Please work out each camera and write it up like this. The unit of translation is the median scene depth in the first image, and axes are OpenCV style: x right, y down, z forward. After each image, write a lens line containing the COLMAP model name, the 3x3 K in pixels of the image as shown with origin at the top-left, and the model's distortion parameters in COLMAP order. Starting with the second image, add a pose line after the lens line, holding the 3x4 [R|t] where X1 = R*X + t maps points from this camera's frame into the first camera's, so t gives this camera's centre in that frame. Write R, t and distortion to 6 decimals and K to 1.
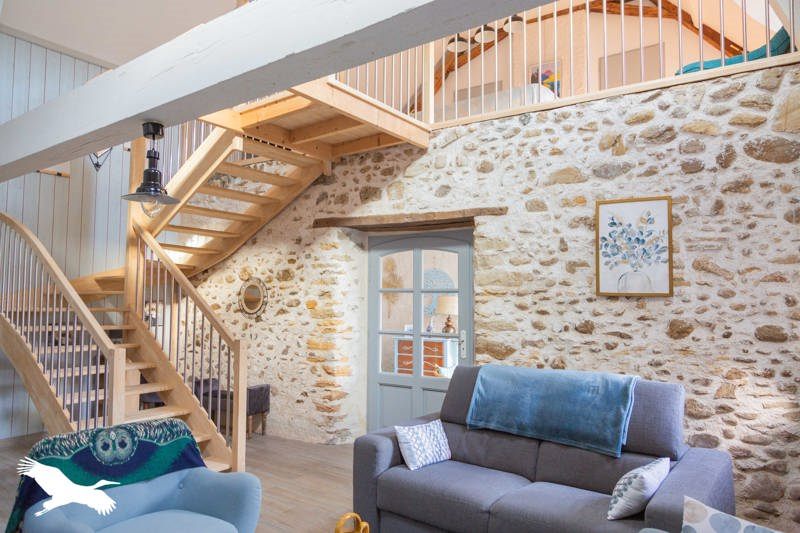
lens RADIAL K [[531.2, 0, 399.8], [0, 531.2, 266.3], [0, 0, 1]] dist [0.001391, 0.000378]
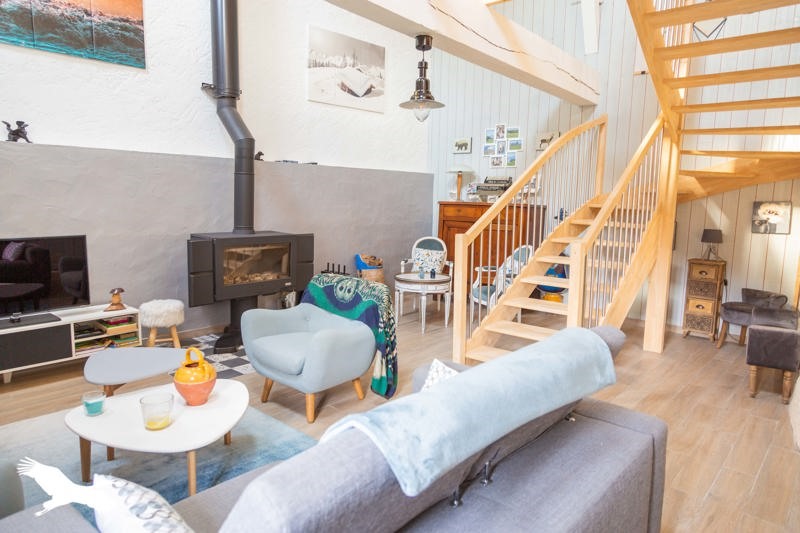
lens RADIAL K [[531.2, 0, 400.1], [0, 531.2, 265.2], [0, 0, 1]] dist [0.001391, 0.000378]
pose [[-0.068462, 0.123542, -0.989975, 0.578867], [0.042500, 0.991764, 0.120826, 0.063670], [0.996748, -0.033802, -0.073148, 0.812210]]
